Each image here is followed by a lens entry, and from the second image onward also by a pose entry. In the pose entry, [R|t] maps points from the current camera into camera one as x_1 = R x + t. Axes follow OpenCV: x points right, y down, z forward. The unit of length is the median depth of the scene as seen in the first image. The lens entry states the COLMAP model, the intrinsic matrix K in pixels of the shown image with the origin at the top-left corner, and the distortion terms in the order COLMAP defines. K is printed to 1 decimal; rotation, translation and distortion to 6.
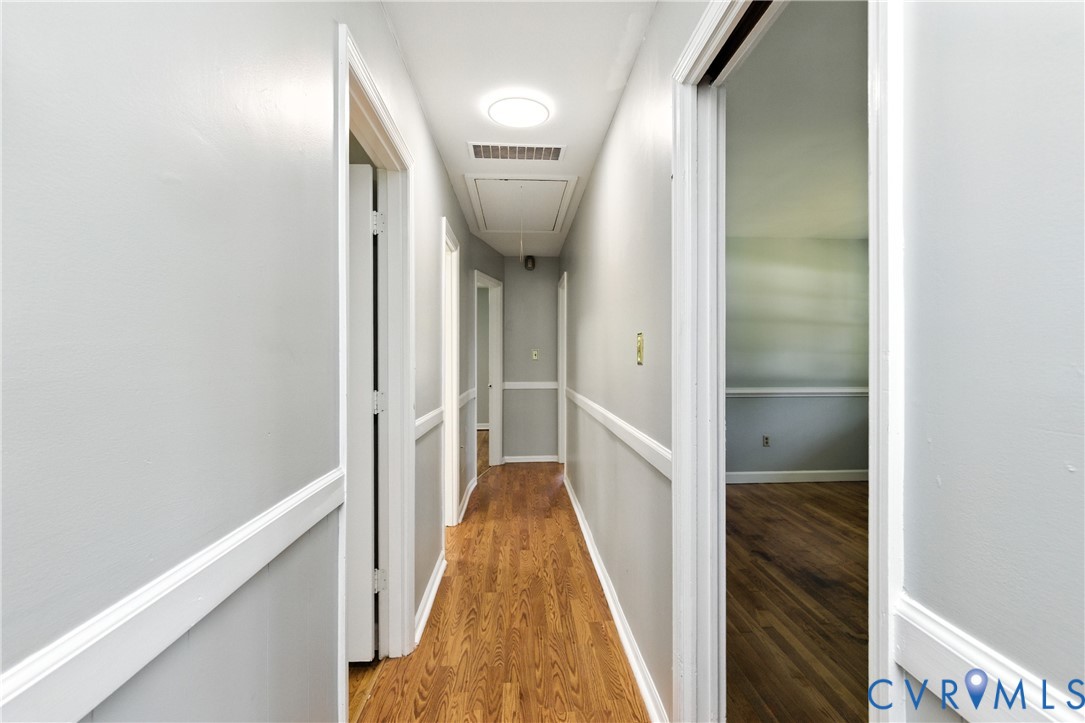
lens RADIAL K [[497.5, 0, 545.5], [0, 497.5, 357.1], [0, 0, 1]] dist [0.005011, -0.000895]
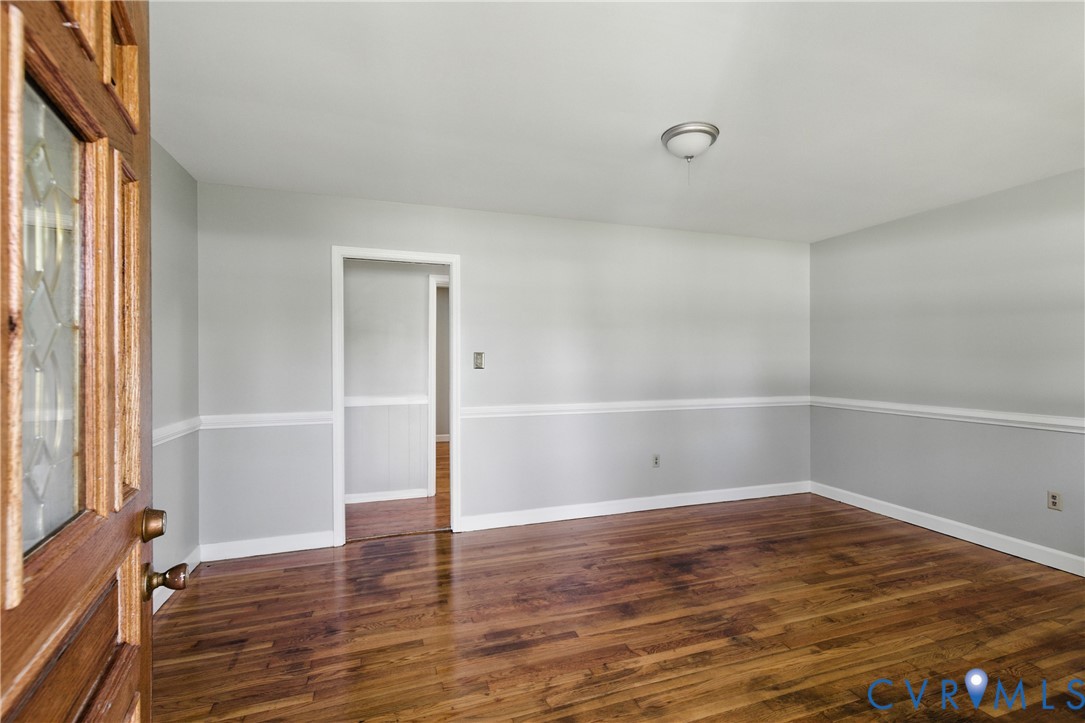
lens RADIAL K [[497.5, 0, 542.9], [0, 497.5, 358.2], [0, 0, 1]] dist [0.005011, -0.000895]
pose [[0.258009, -0.000276, -0.966143, 1.758406], [0.006252, 0.999980, 0.001384, -0.023317], [0.966122, -0.006397, 0.258005, 0.457767]]
